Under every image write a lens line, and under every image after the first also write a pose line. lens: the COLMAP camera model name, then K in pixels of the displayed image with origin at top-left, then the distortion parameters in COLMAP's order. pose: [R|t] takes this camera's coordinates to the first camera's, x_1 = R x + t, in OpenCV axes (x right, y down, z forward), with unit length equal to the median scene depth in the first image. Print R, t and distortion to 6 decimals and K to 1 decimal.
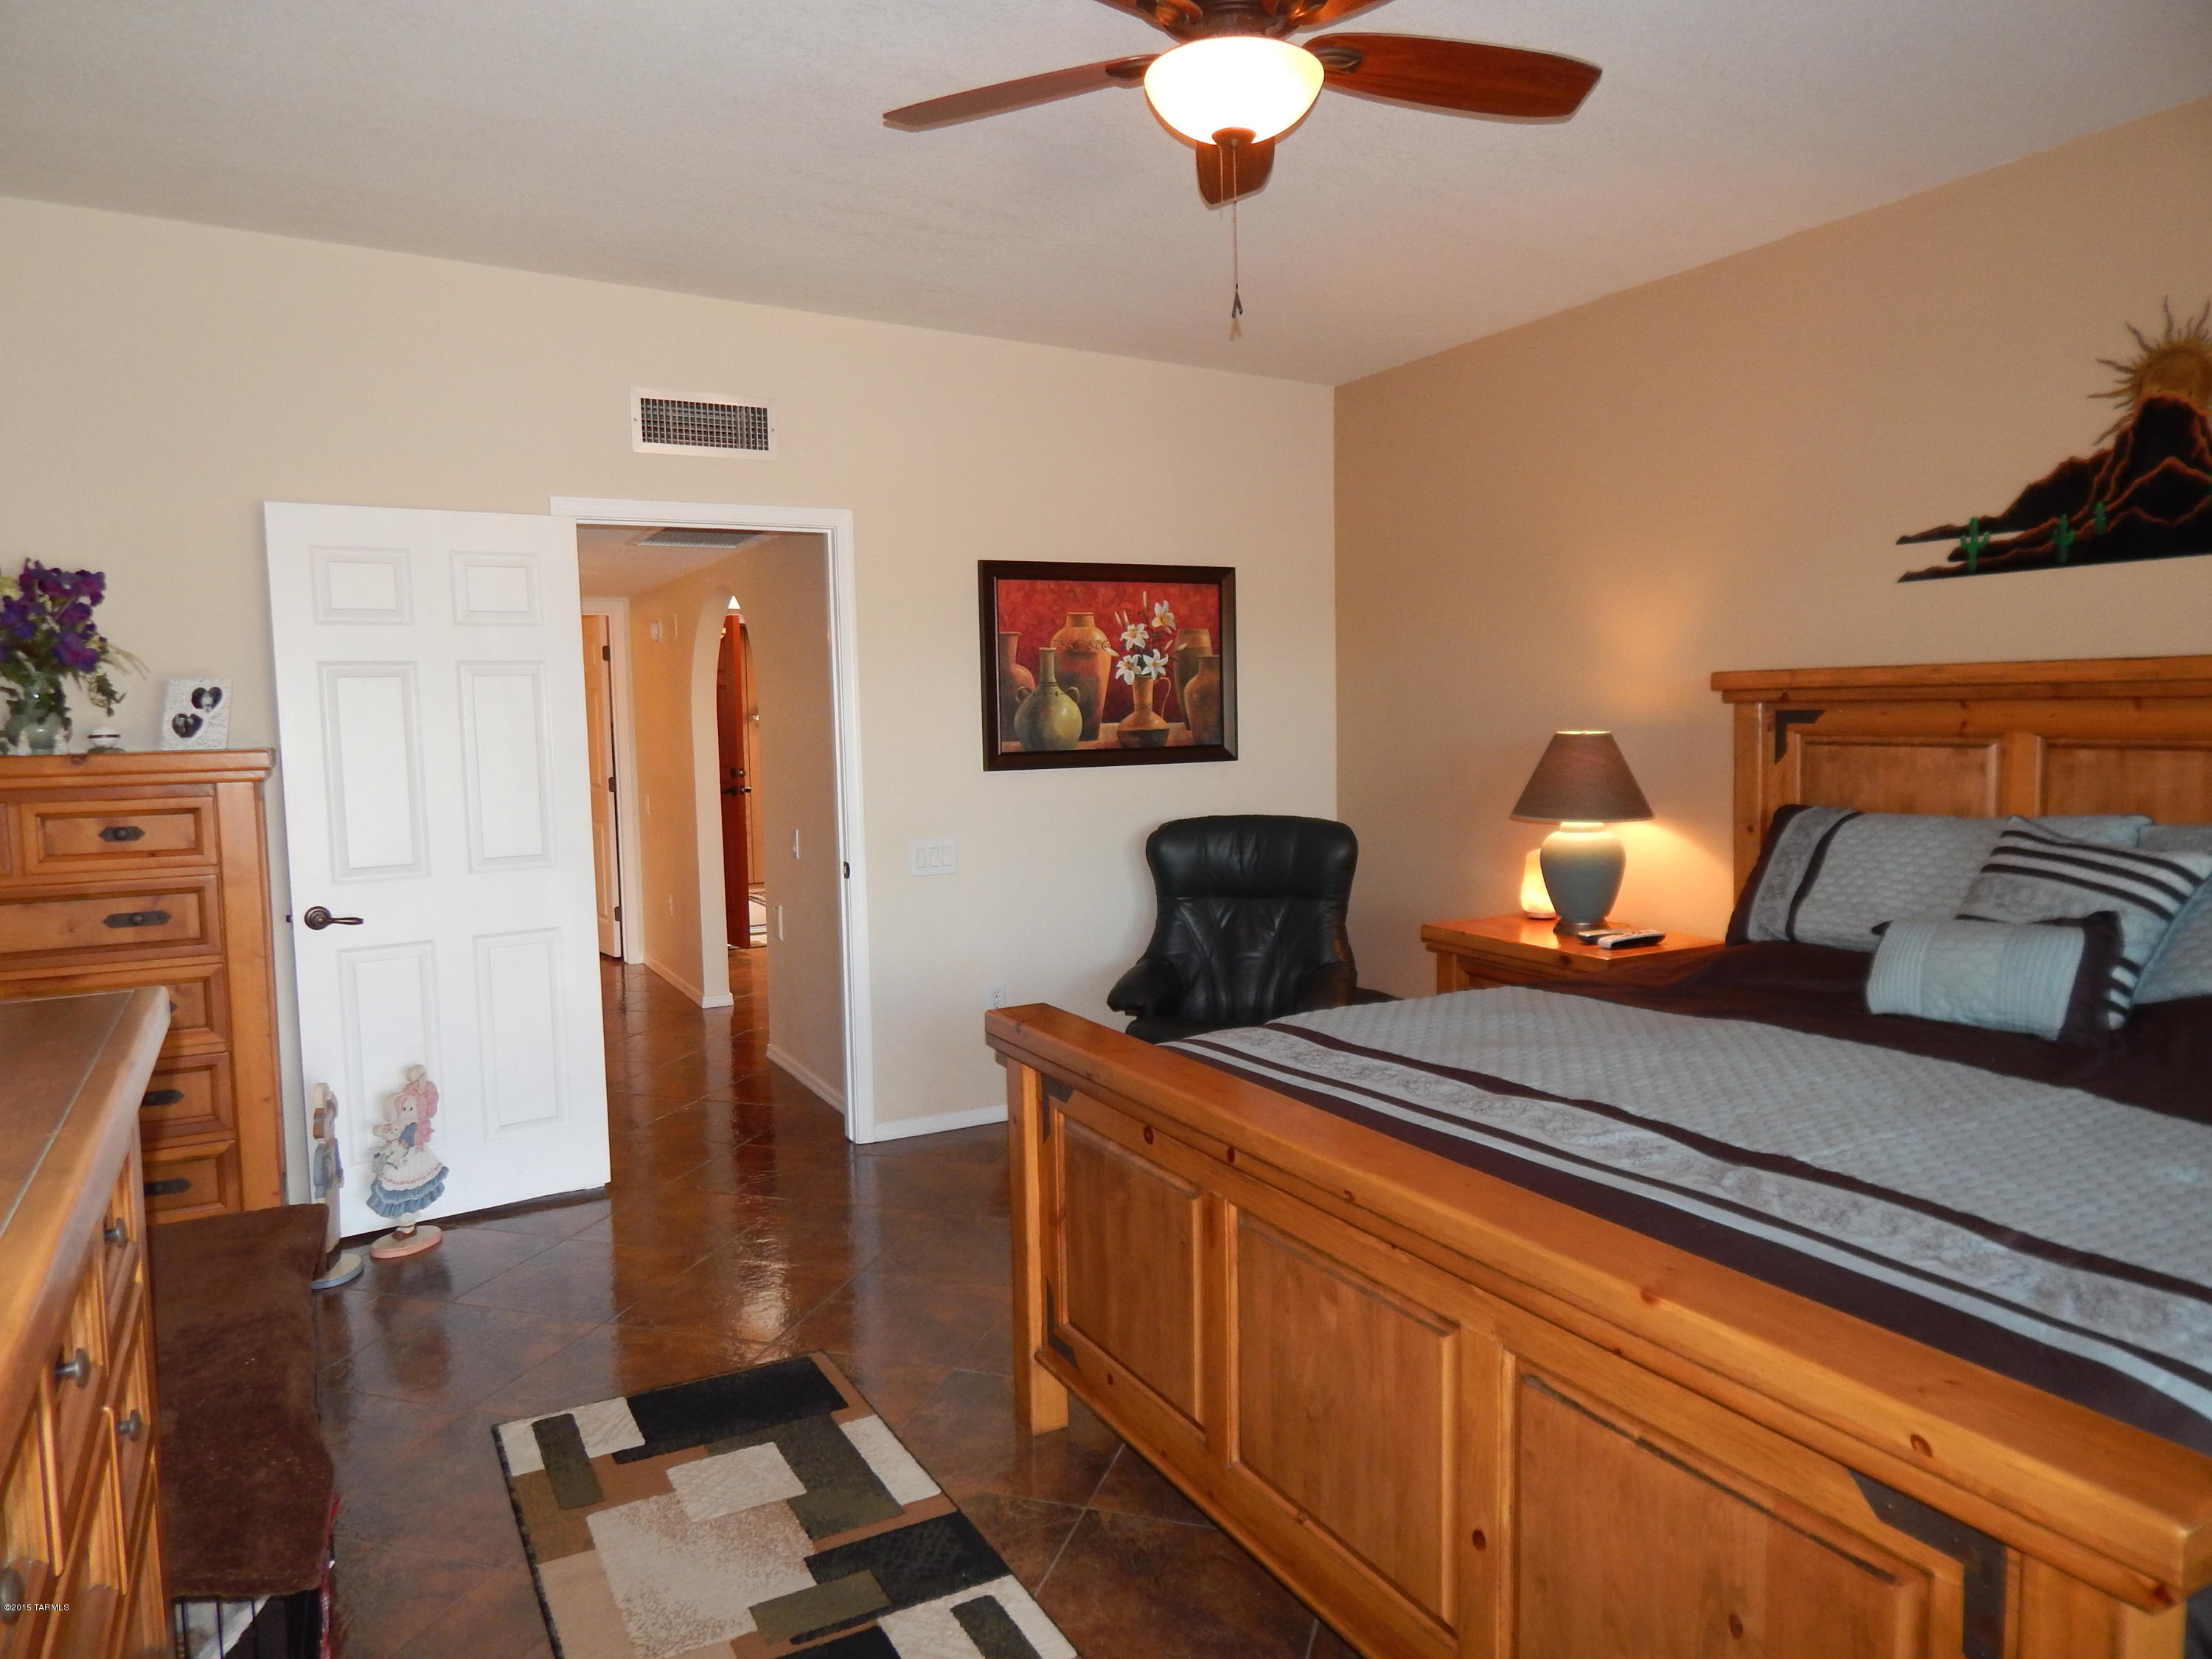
lens RADIAL K [[1464.1, 0, 1106.0], [0, 1464.1, 829.5], [0, 0, 1]] dist [0.061521, 0.000880]
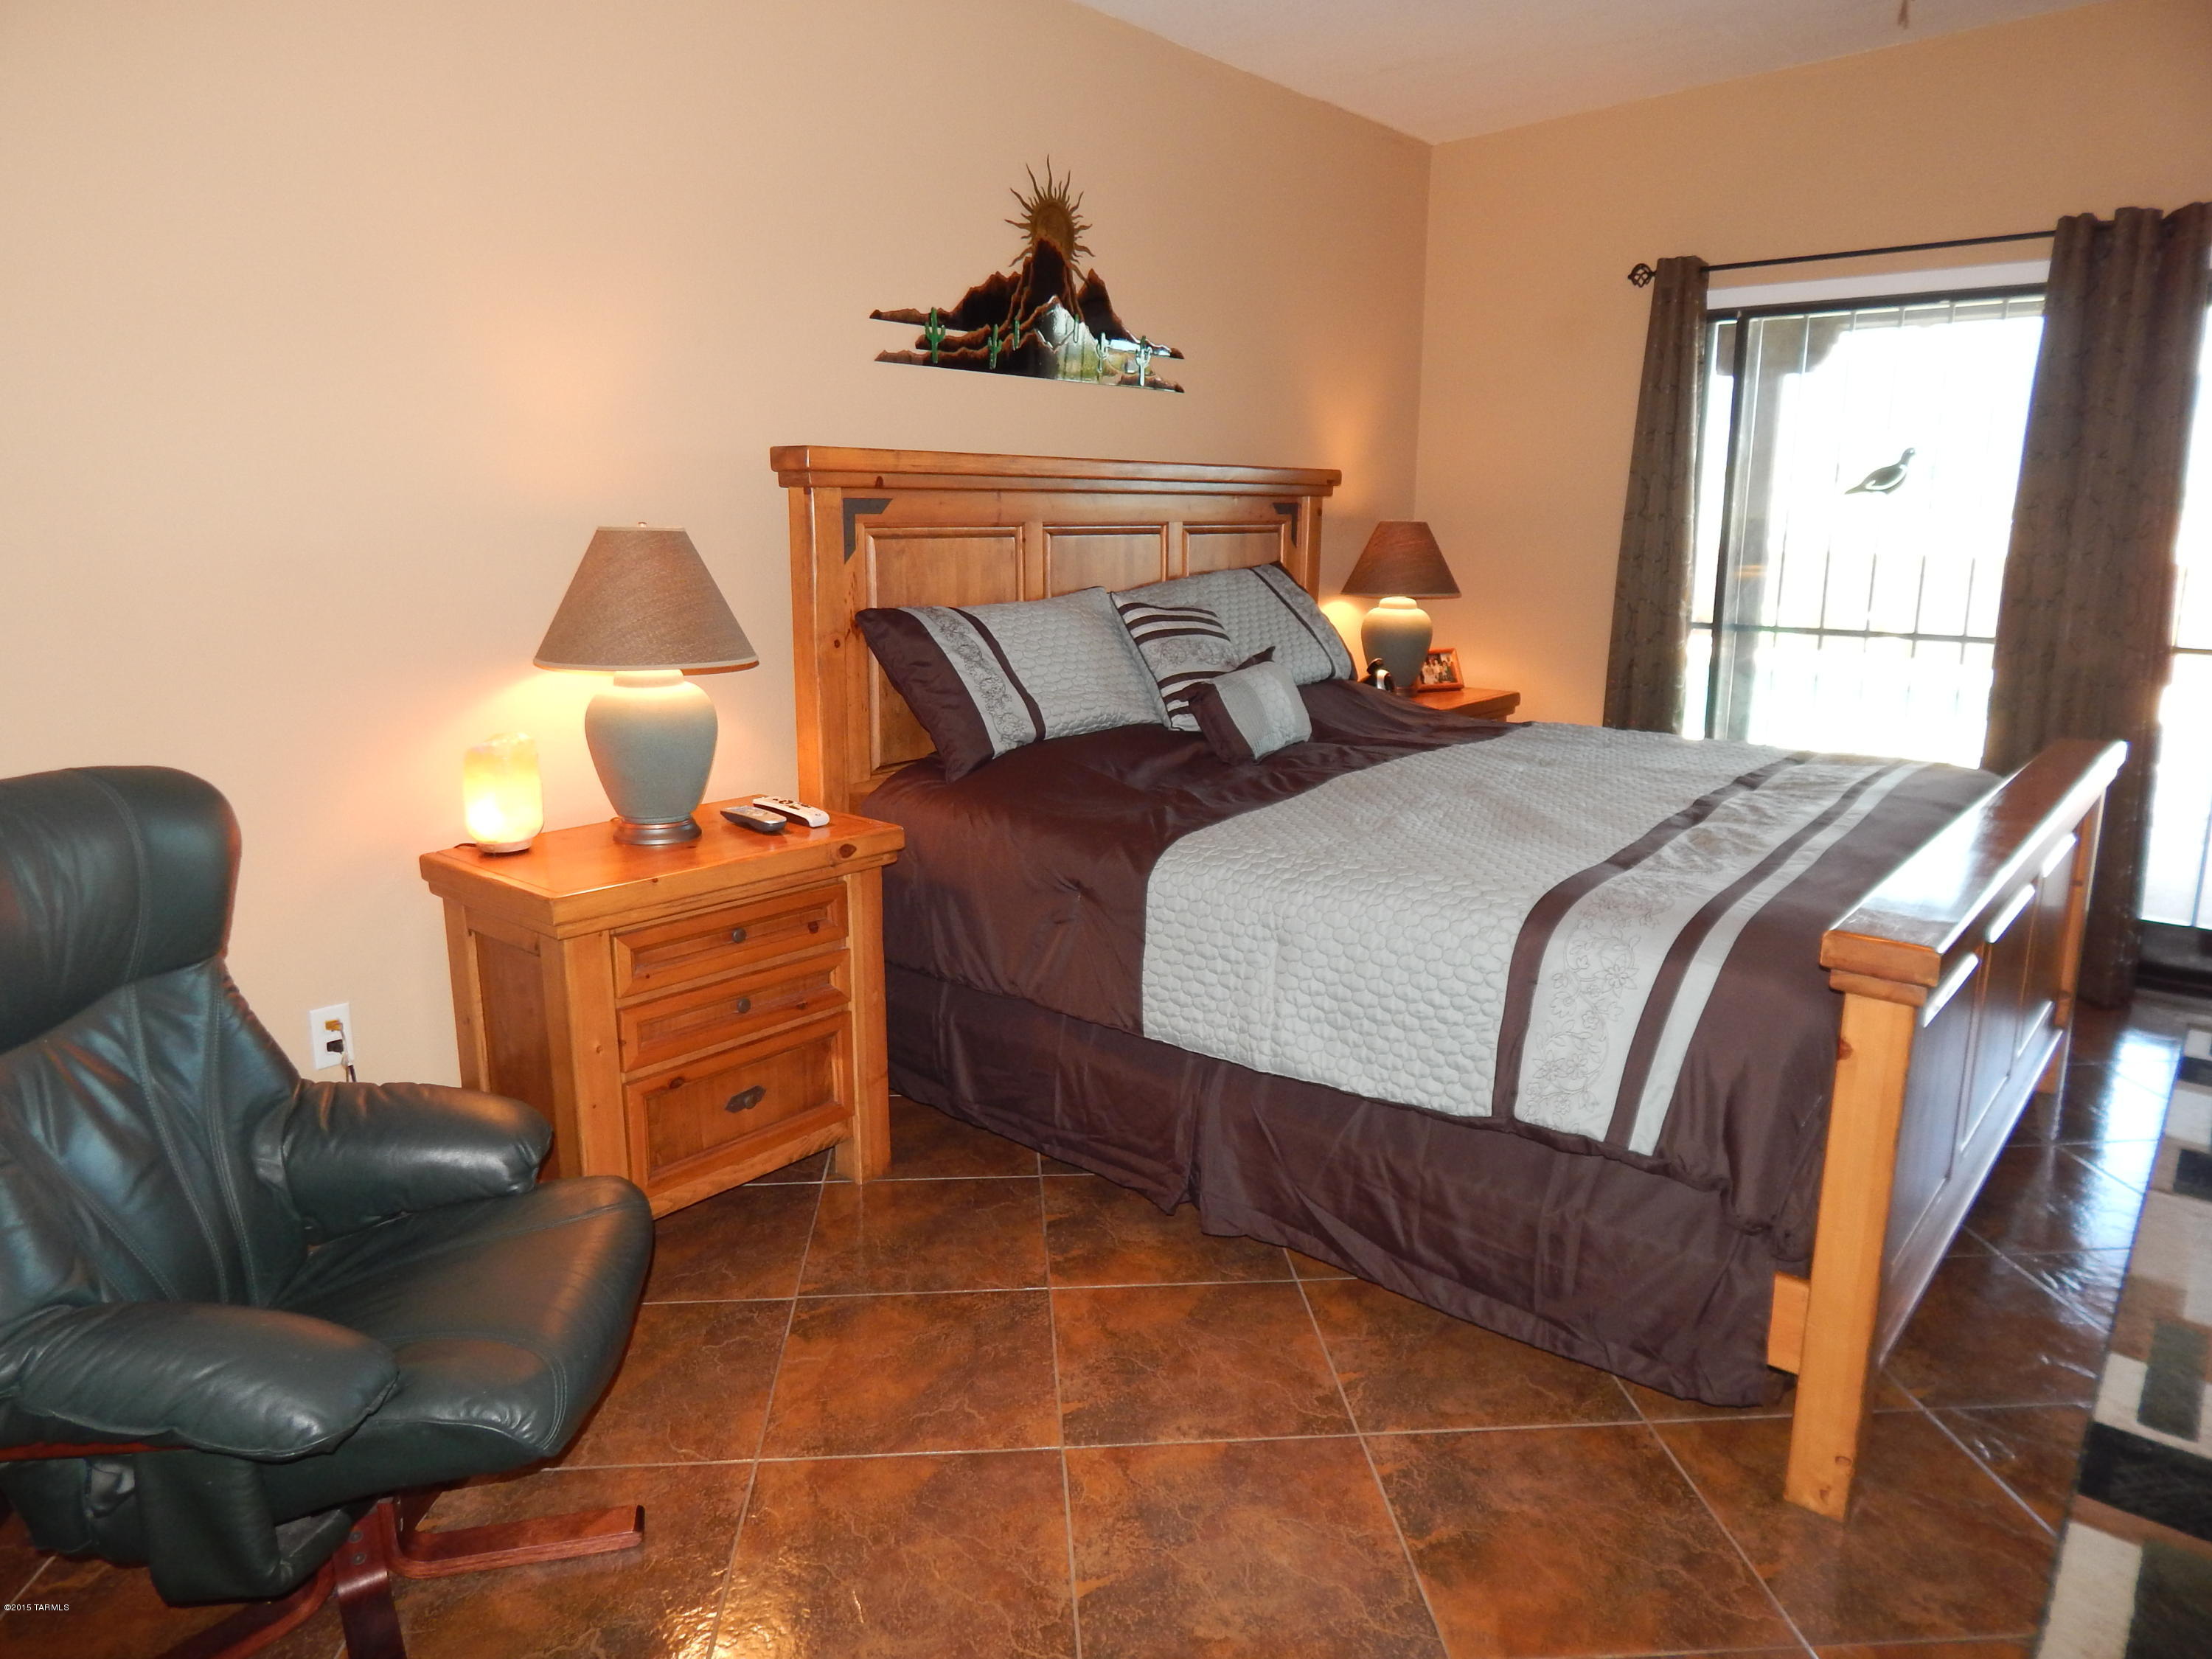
lens RADIAL K [[1424.3, 0, 1106.0], [0, 1424.3, 829.5], [0, 0, 1]] dist [-0.009239, -0.001390]
pose [[-0.351792, -0.186464, 0.917318, -0.412605], [0.088241, 0.968990, 0.230808, -0.078742], [-0.931910, 0.162142, -0.324429, 1.269487]]
